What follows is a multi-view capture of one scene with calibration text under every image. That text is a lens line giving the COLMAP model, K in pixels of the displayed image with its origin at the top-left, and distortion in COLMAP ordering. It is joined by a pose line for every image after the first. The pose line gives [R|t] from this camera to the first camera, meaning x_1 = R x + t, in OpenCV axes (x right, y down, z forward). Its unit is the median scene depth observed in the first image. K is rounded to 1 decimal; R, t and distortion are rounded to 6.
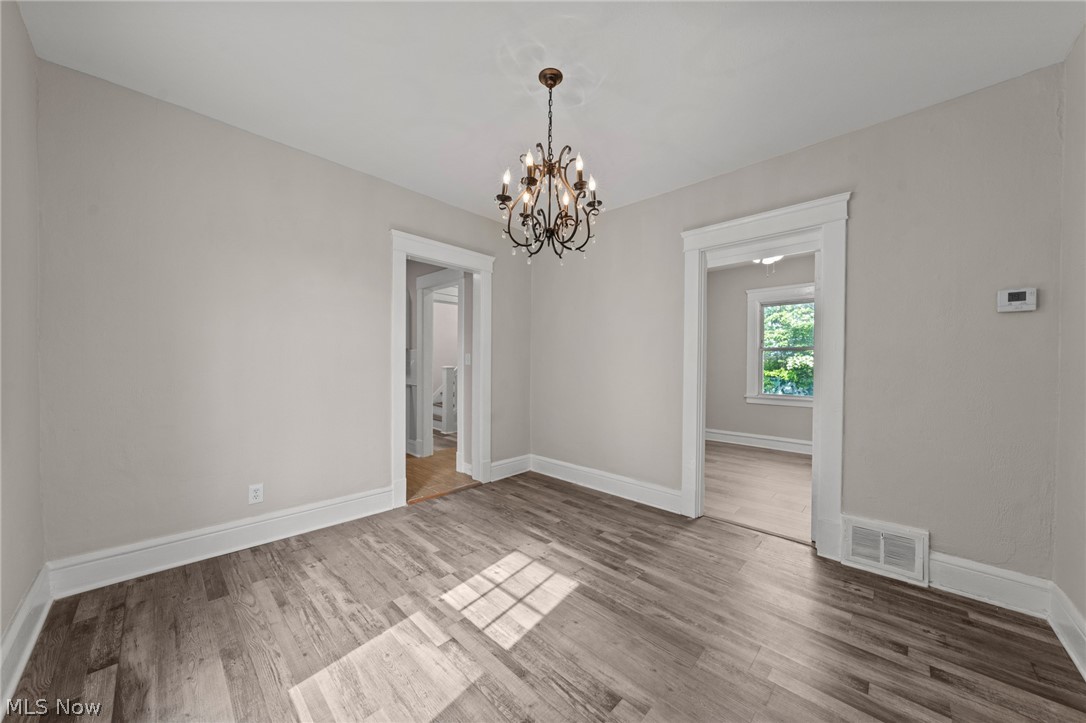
lens RADIAL K [[368.4, 0, 546.7], [0, 368.4, 357.9], [0, 0, 1]] dist [-0.002392, 0.000138]
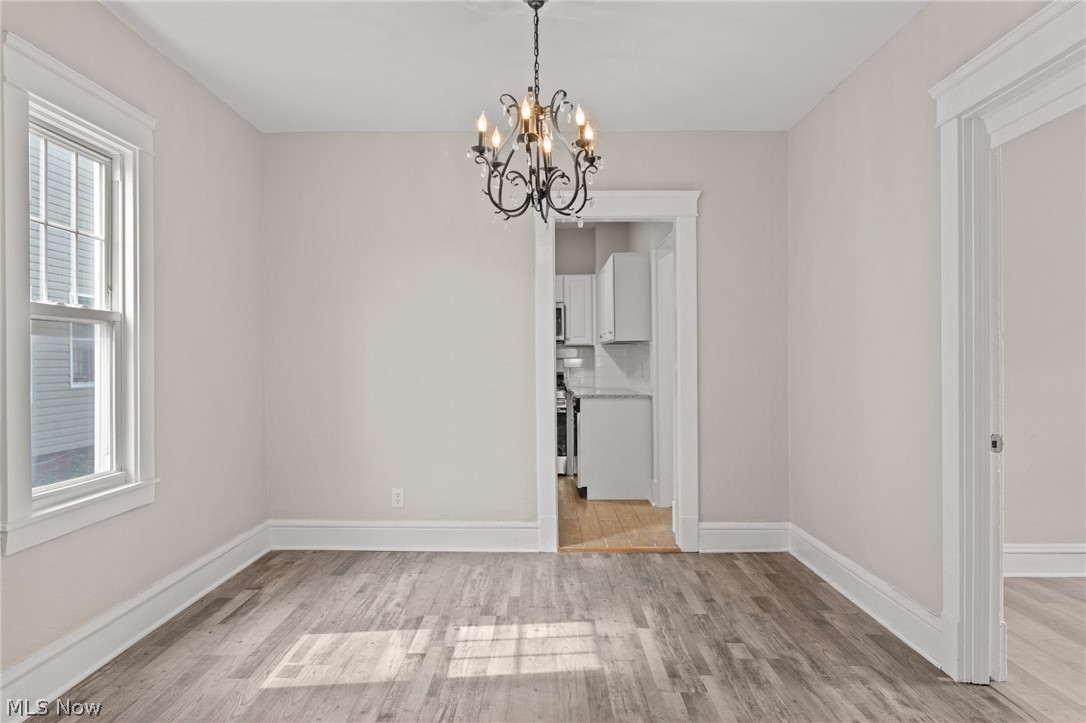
lens RADIAL K [[717.4, 0, 552.8], [0, 717.4, 355.0], [0, 0, 1]] dist [0.004468, -0.004858]
pose [[0.693061, -0.018776, -0.720634, 0.980941], [0.020918, 0.999764, -0.005931, 0.010520], [0.720575, -0.010964, 0.693290, -0.023145]]
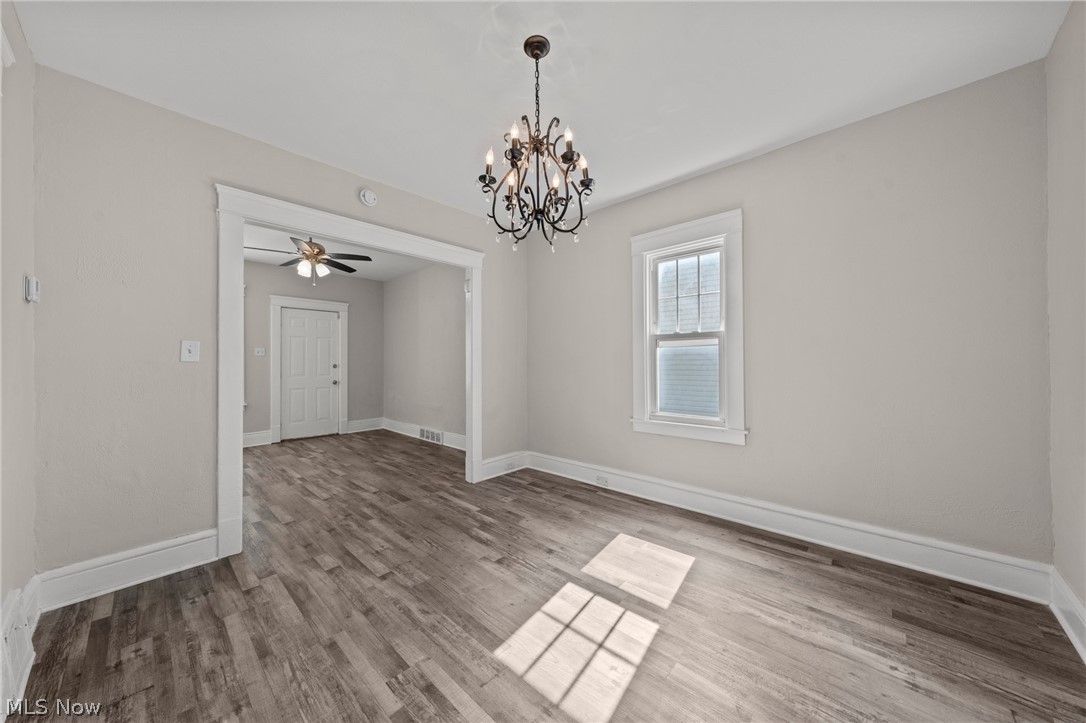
lens RADIAL K [[375.3, 0, 540.1], [0, 375.3, 358.9], [0, 0, 1]] dist [-0.001863, 0.000205]
pose [[-0.999995, -0.002718, 0.001840, -0.001649], [-0.002756, 0.999773, -0.021139, 0.028787], [-0.001782, -0.021144, -0.999775, 1.680097]]
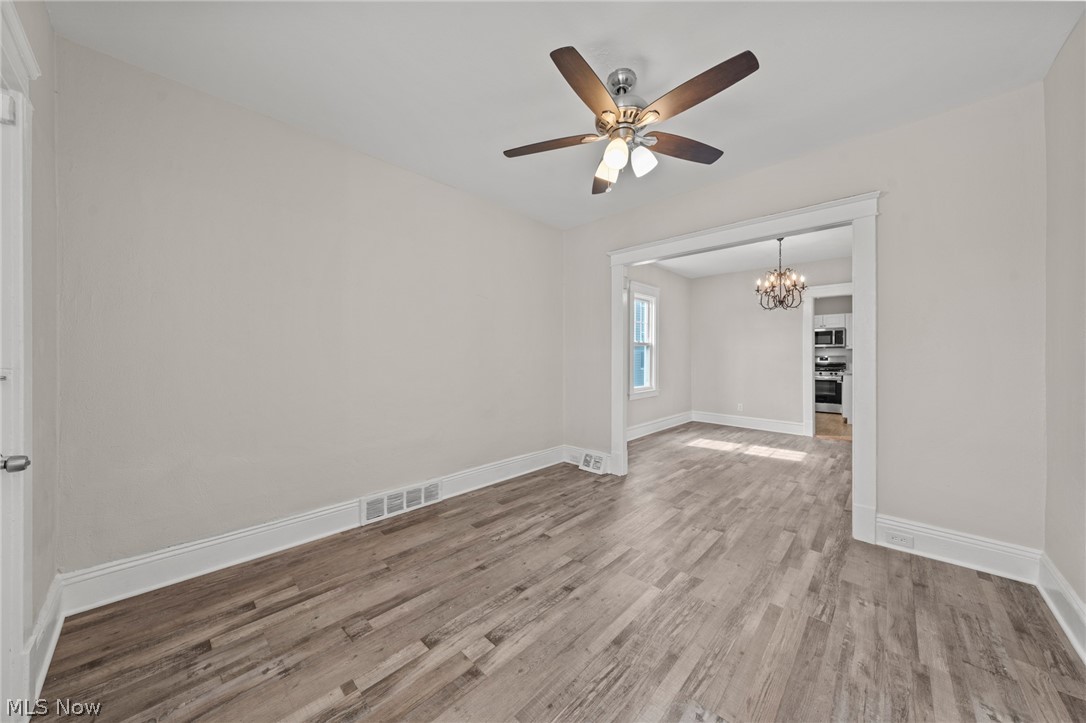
lens RADIAL K [[368.4, 0, 541.1], [0, 368.4, 366.7], [0, 0, 1]] dist [-0.002392, 0.000138]
pose [[-0.013334, 0.016300, -0.999778, 2.069023], [0.013881, 0.999774, 0.016115, 0.015970], [0.999815, -0.013664, -0.013557, -0.426754]]
